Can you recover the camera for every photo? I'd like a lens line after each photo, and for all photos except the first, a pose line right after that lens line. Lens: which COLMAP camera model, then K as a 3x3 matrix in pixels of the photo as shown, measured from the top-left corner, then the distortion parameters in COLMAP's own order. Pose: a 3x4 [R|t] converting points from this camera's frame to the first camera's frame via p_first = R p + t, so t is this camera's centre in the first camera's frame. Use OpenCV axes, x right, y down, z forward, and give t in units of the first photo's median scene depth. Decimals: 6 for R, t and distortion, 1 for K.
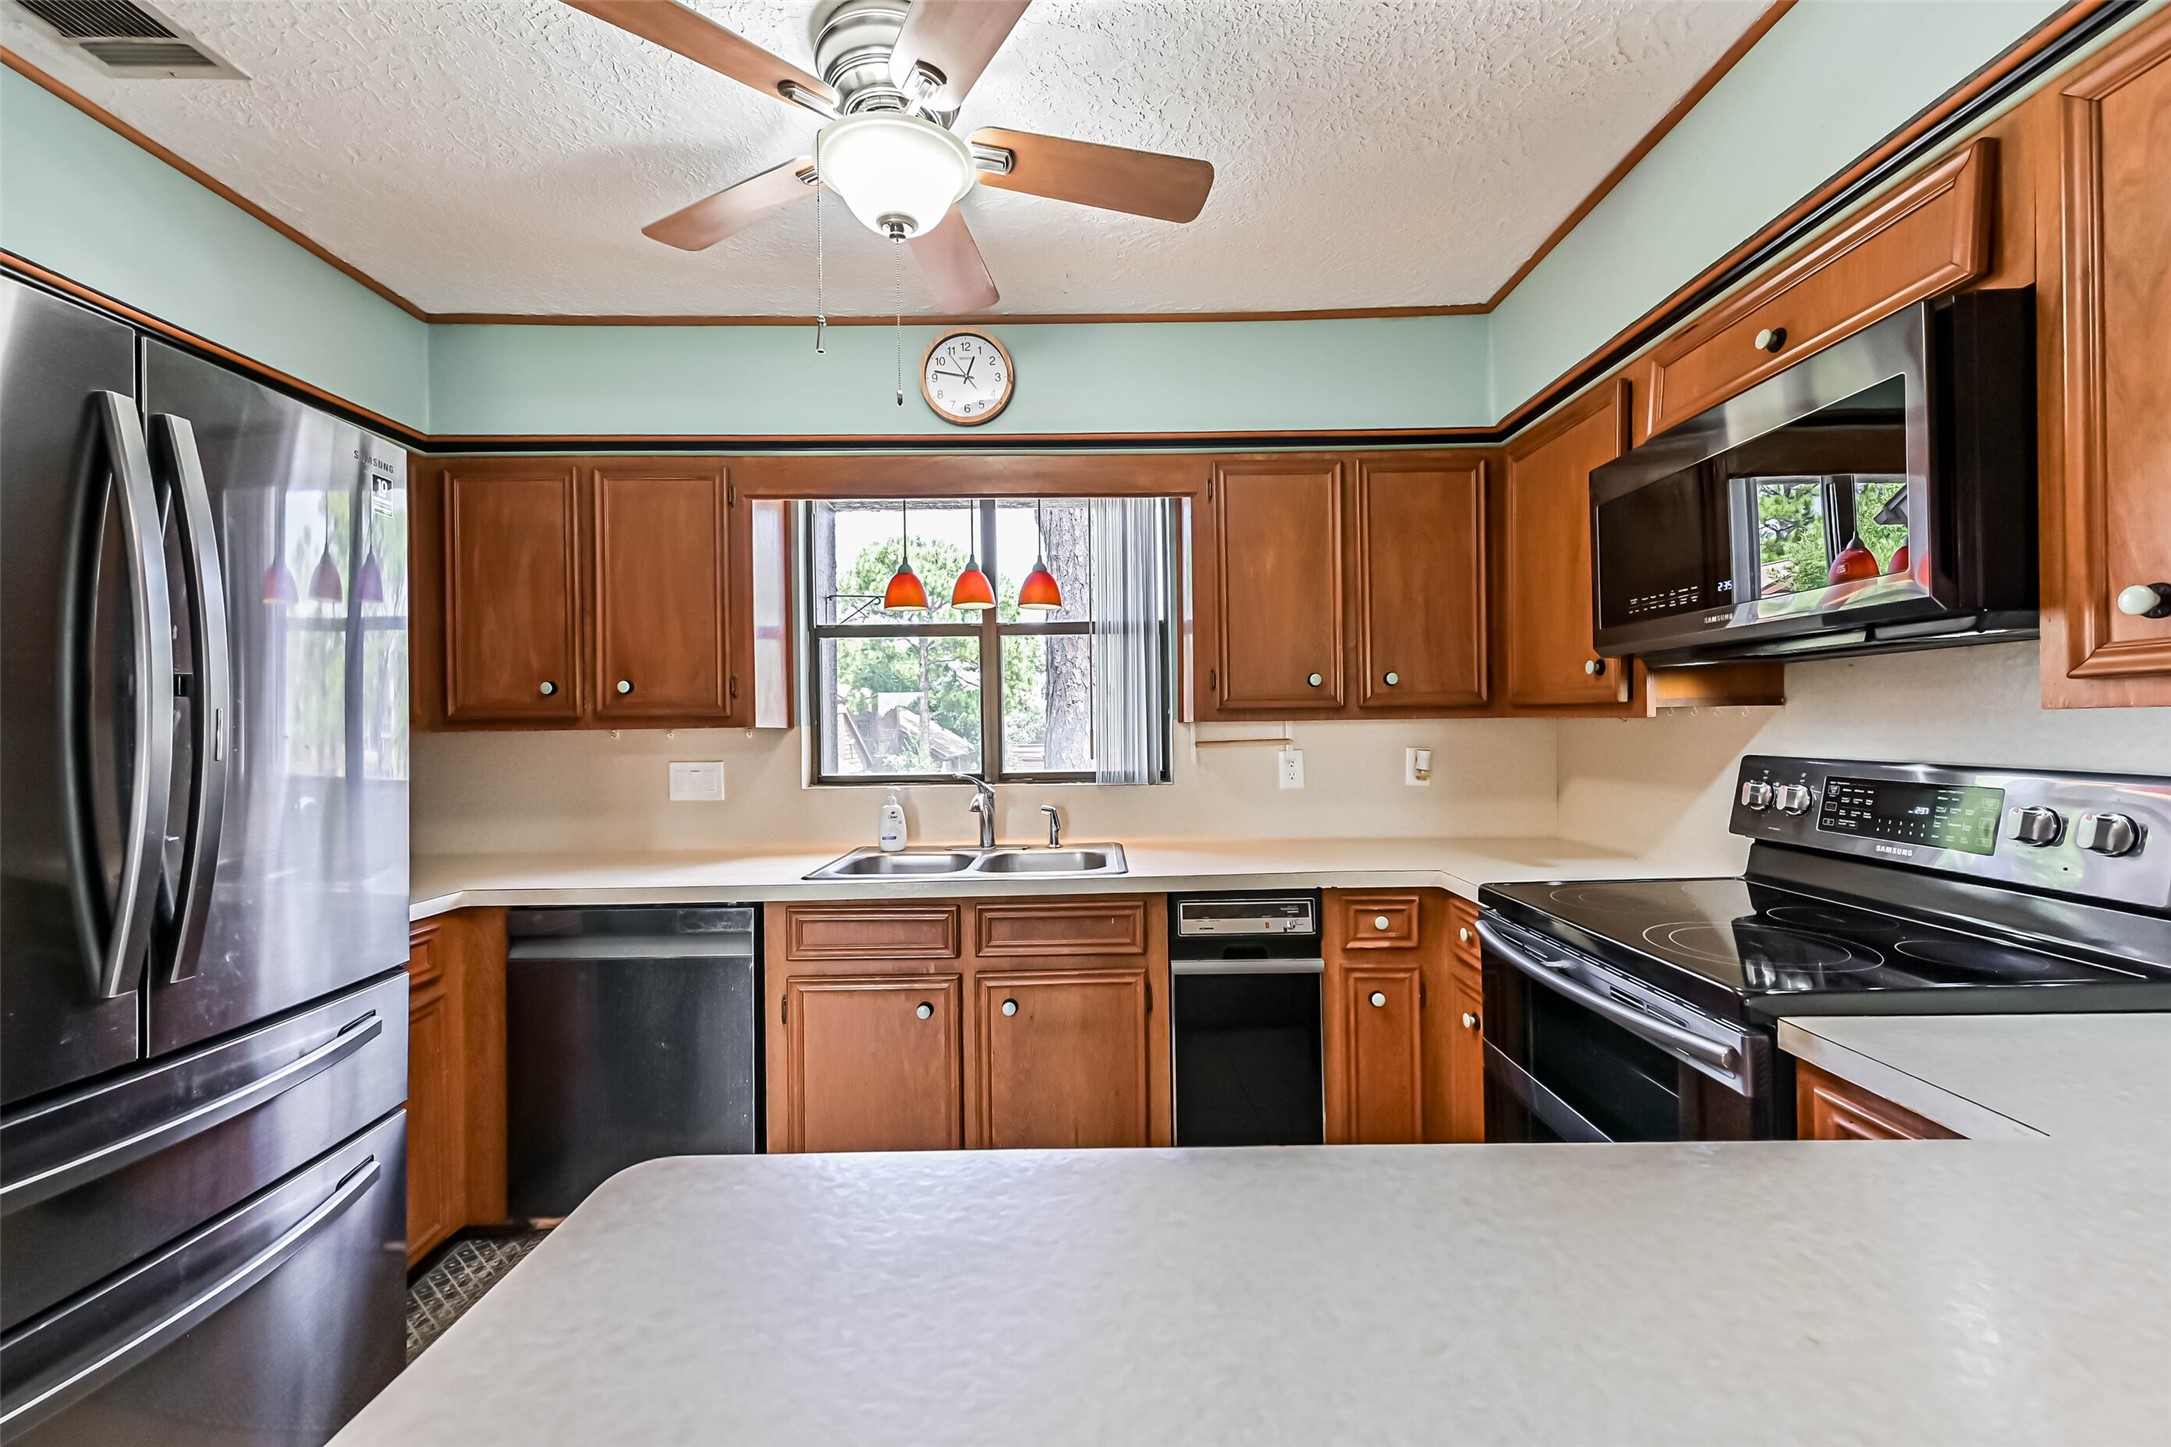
lens RADIAL K [[871.8, 0, 1098.6], [0, 871.8, 731.7], [0, 0, 1]] dist [0.015235, -0.000259]
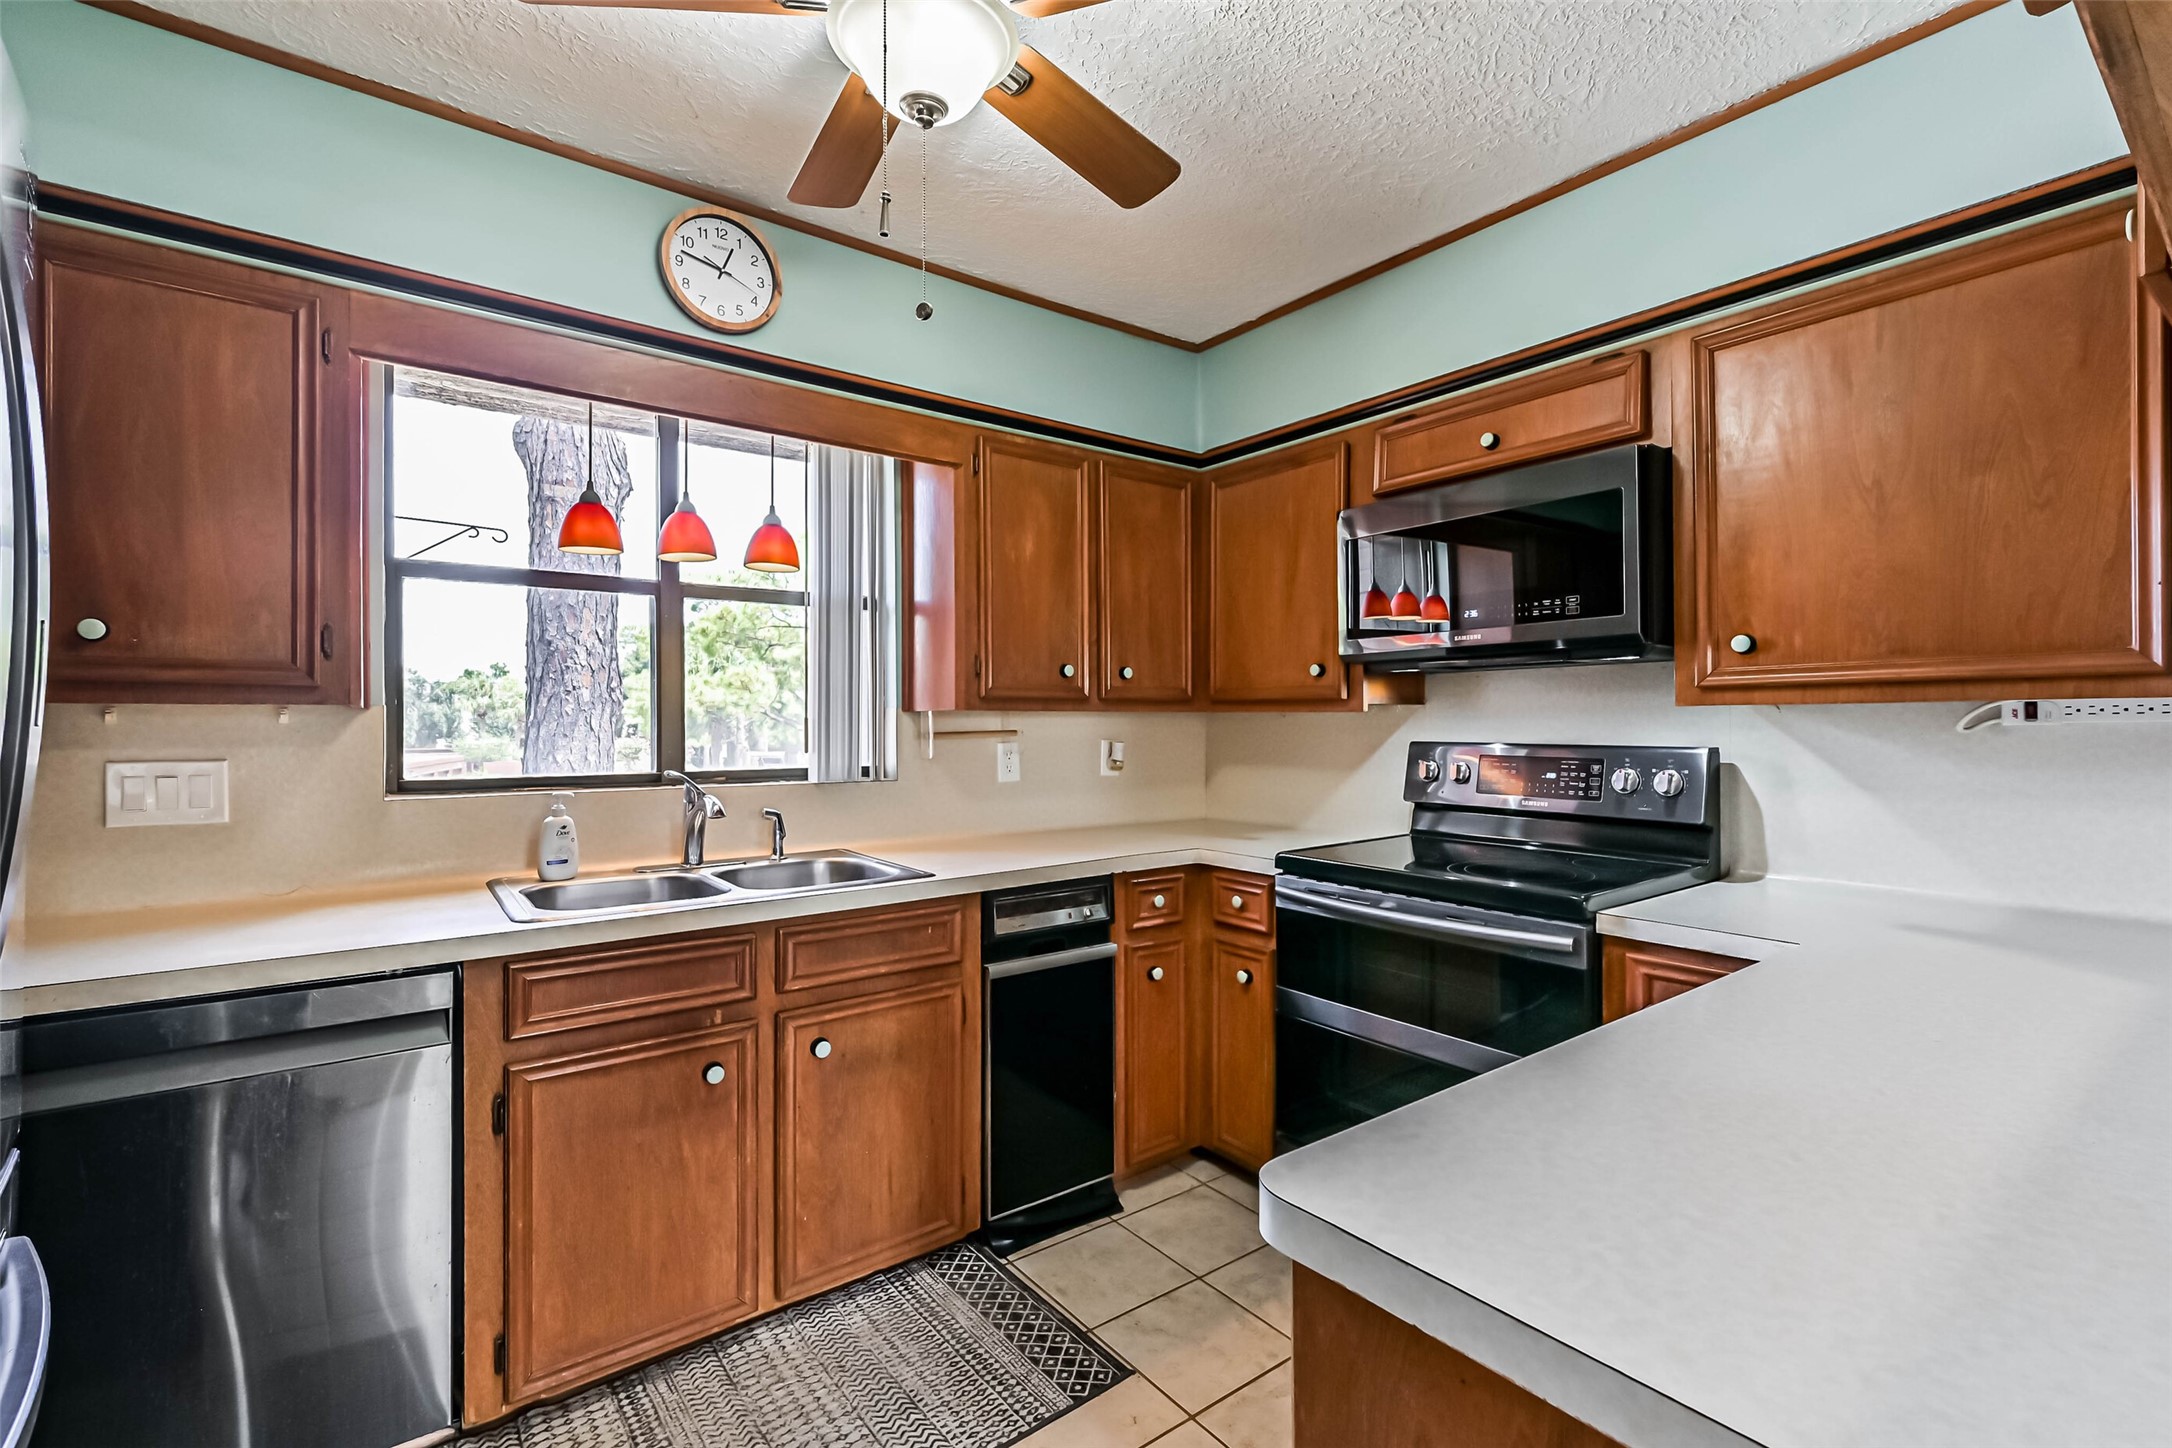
lens RADIAL K [[949.4, 0, 1094.9], [0, 949.4, 723.9], [0, 0, 1]] dist [0.001642, 0.000245]
pose [[0.801661, 0.011563, 0.597667, -0.390622], [-0.004653, 0.999903, -0.013105, 0.016467], [-0.597760, 0.007725, 0.801638, 0.105705]]
